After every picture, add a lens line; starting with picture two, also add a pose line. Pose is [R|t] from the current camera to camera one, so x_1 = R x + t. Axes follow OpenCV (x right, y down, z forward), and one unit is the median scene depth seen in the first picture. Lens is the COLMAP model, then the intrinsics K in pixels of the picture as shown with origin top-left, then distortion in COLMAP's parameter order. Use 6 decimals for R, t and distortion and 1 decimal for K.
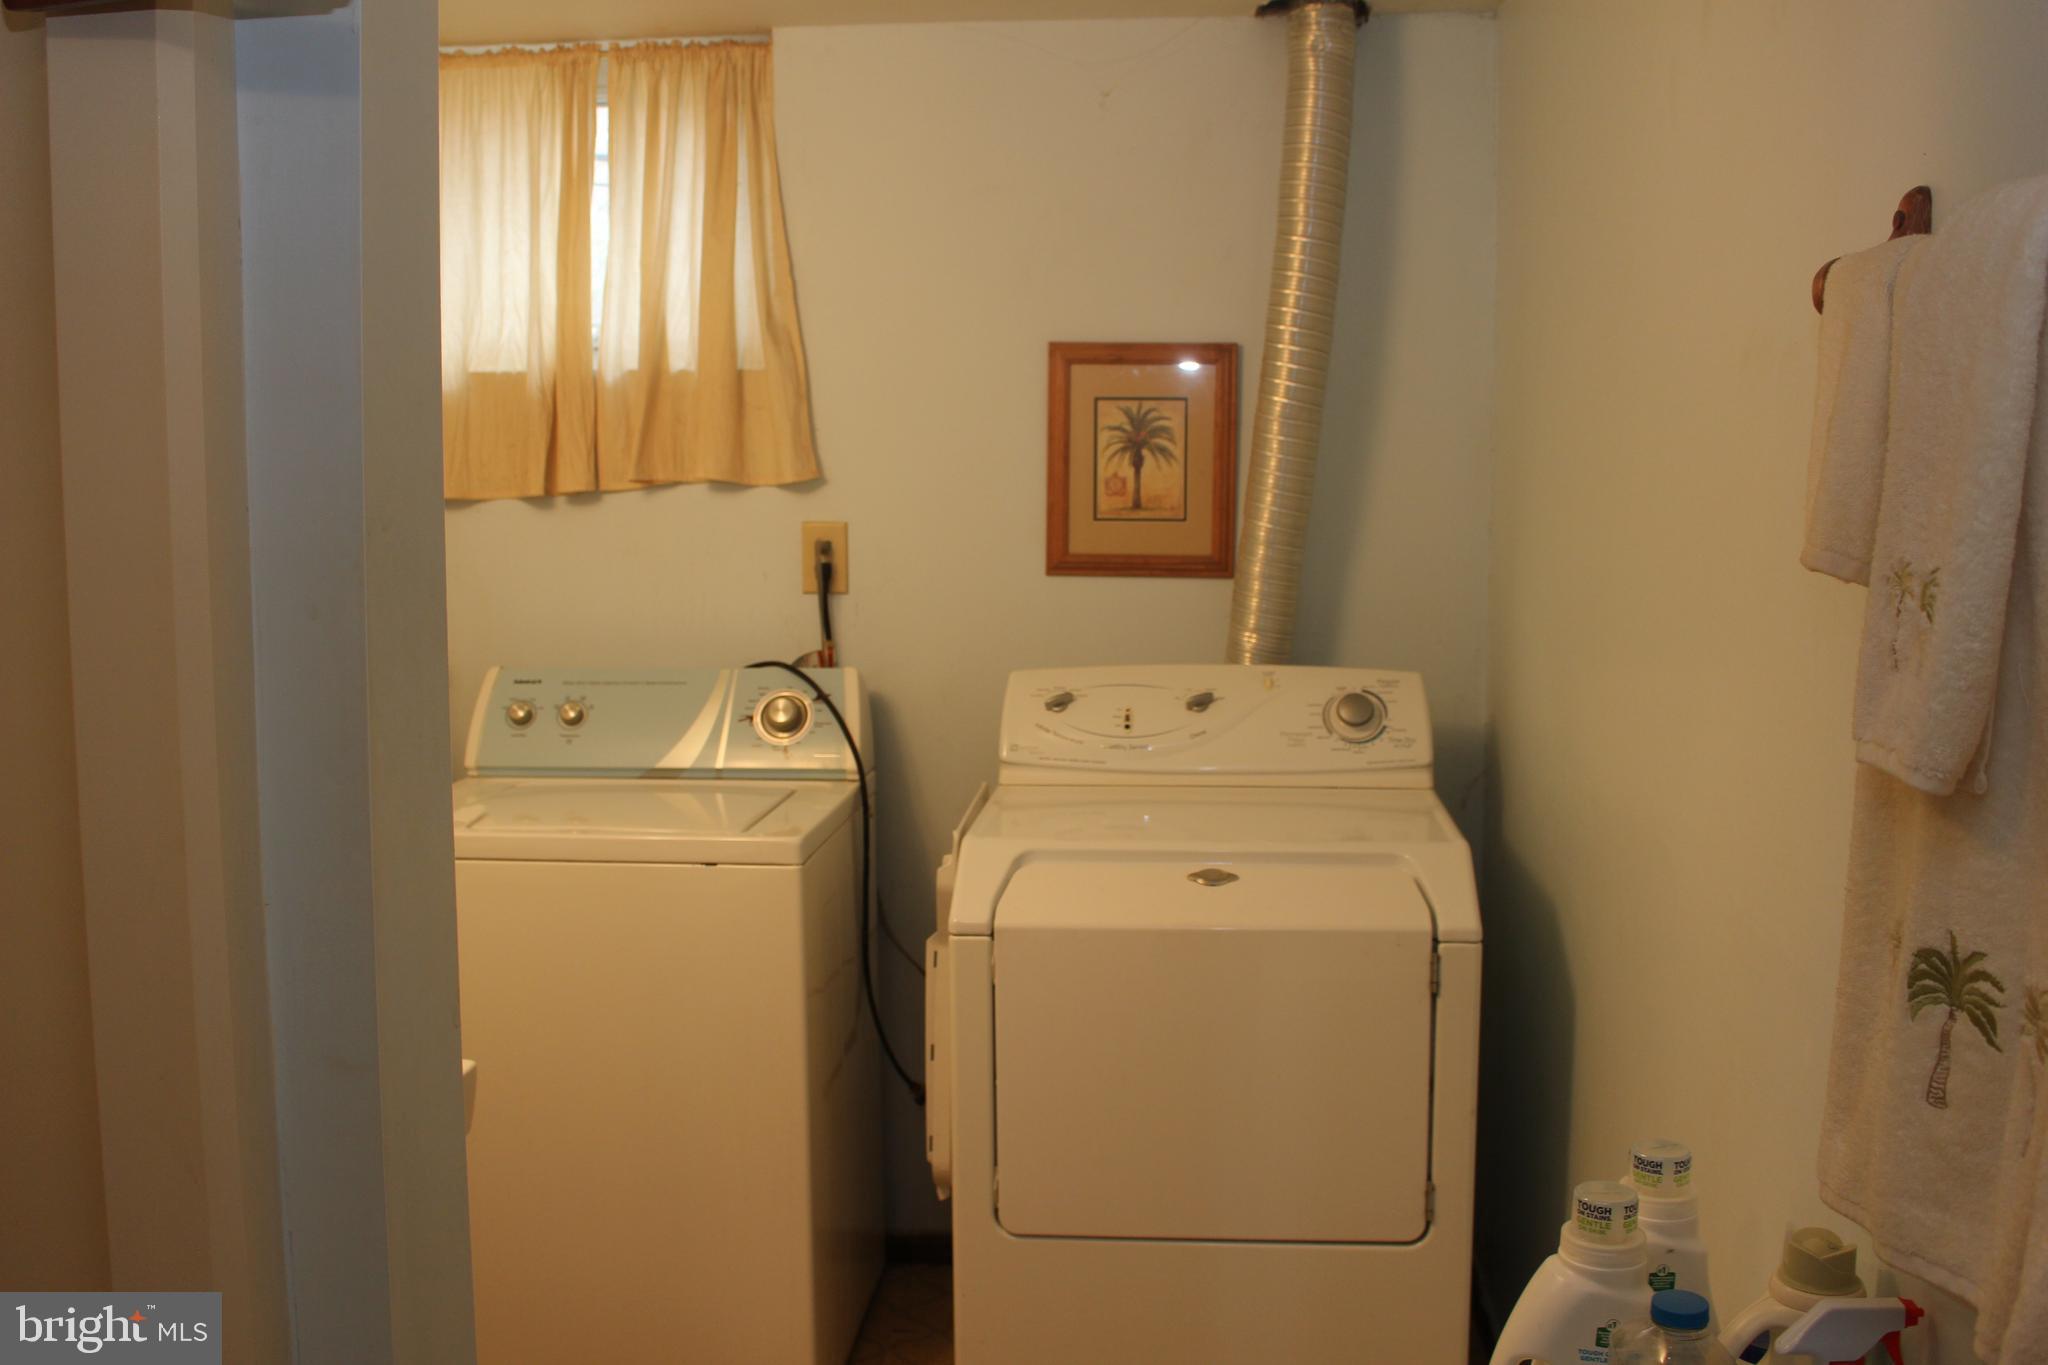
lens RADIAL K [[1976.8, 0, 1024.0], [0, 1976.8, 682.5], [0, 0, 1]] dist [-0.146249, 0.133317]
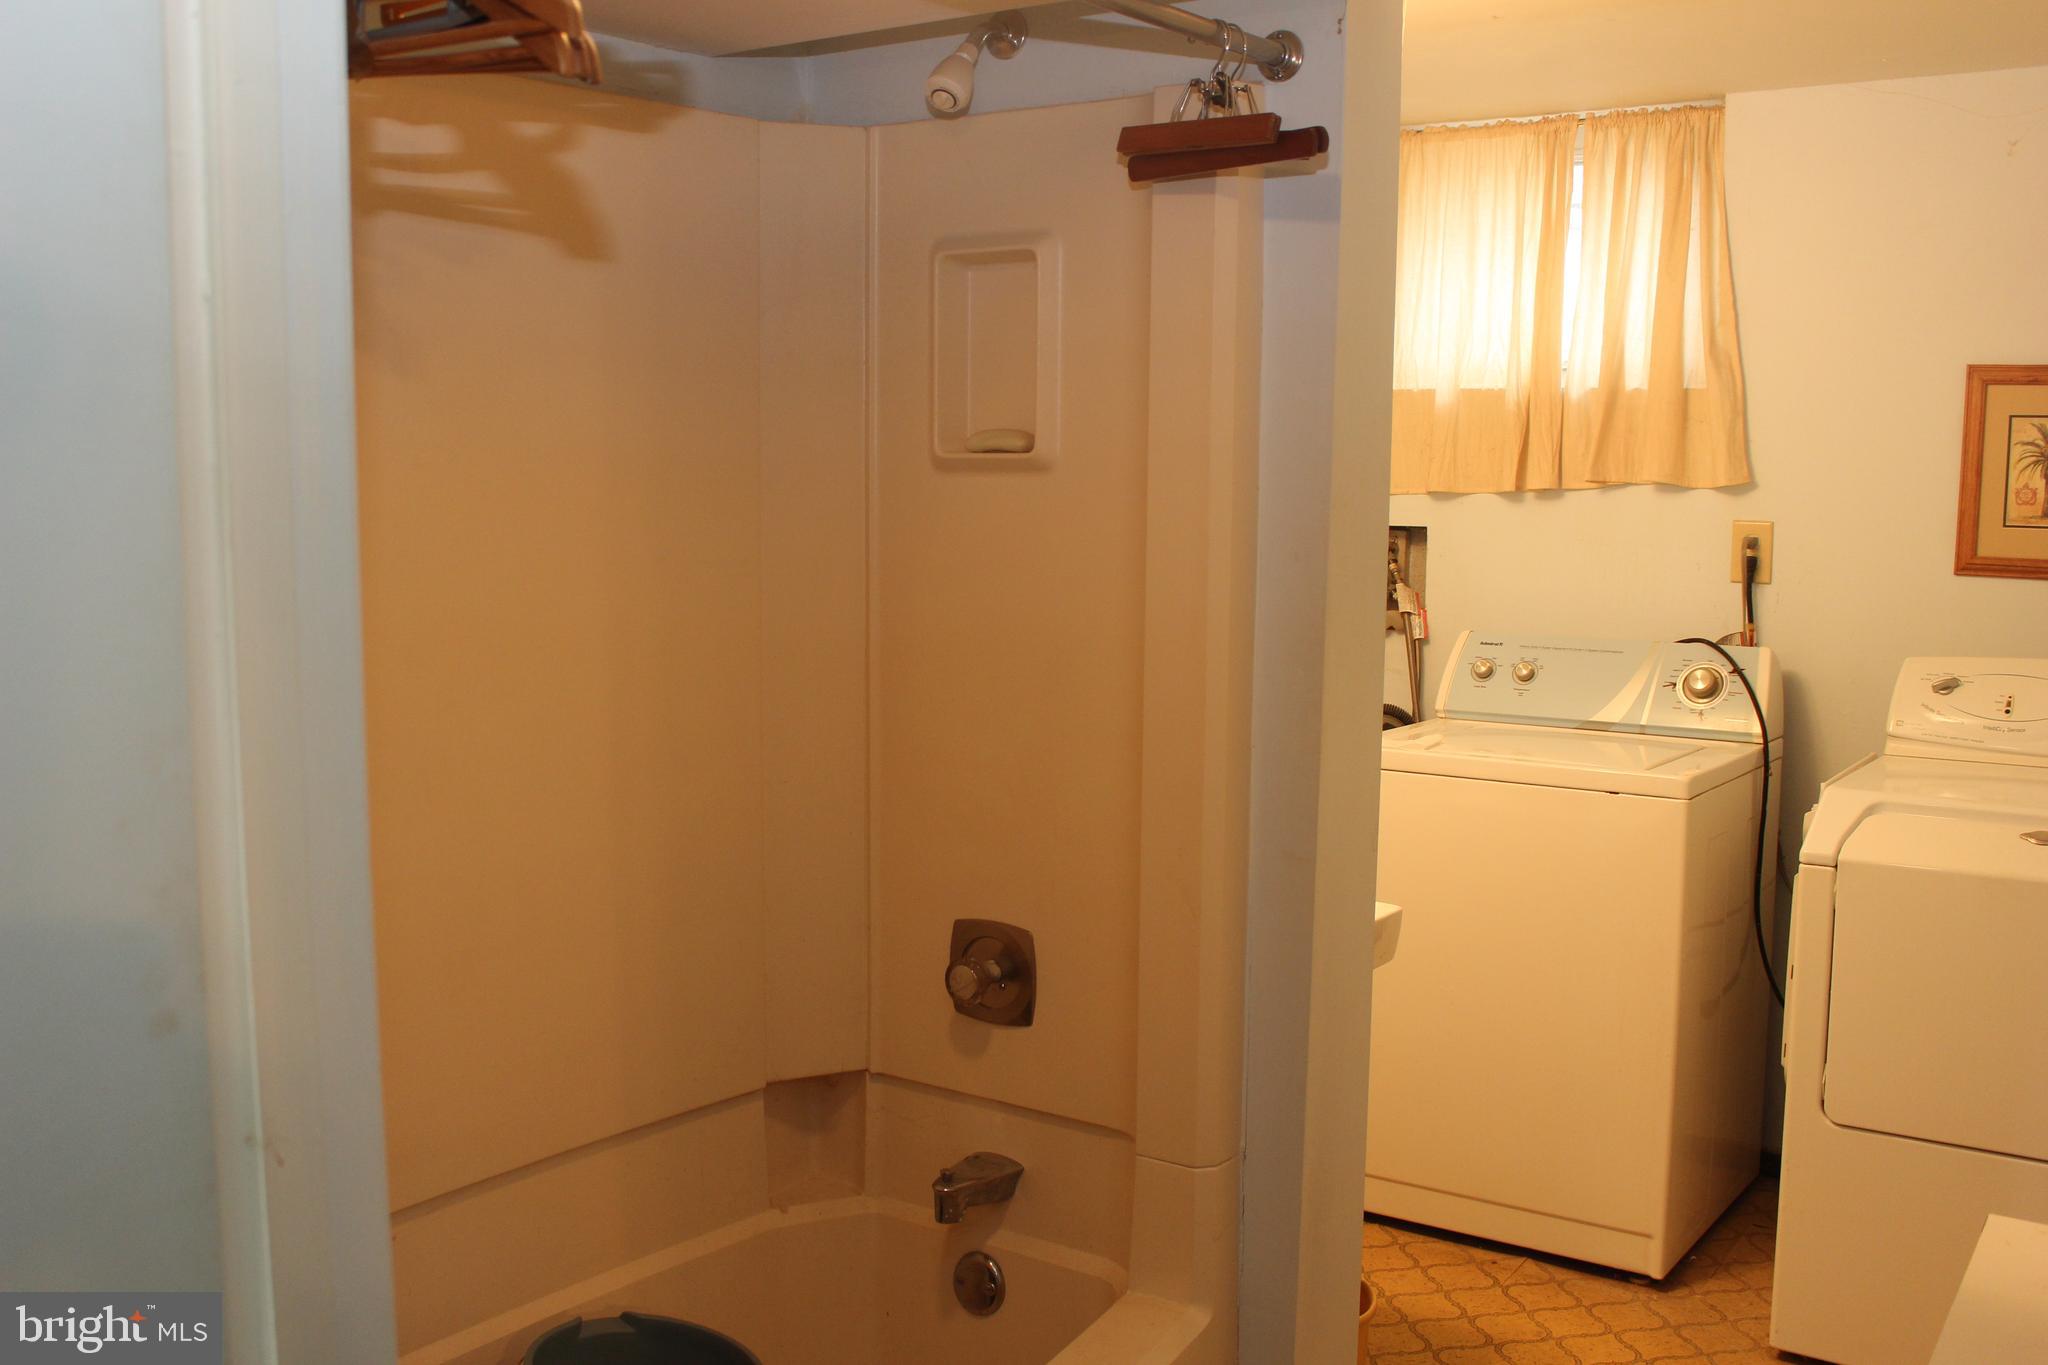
lens RADIAL K [[1976.8, 0, 1024.0], [0, 1976.8, 682.5], [0, 0, 1]] dist [-0.146249, 0.133317]
pose [[0.866485, 0.063676, -0.495125, 0.098357], [-0.063629, 0.997829, 0.016974, 0.021125], [0.495131, 0.016797, 0.868656, -0.199338]]
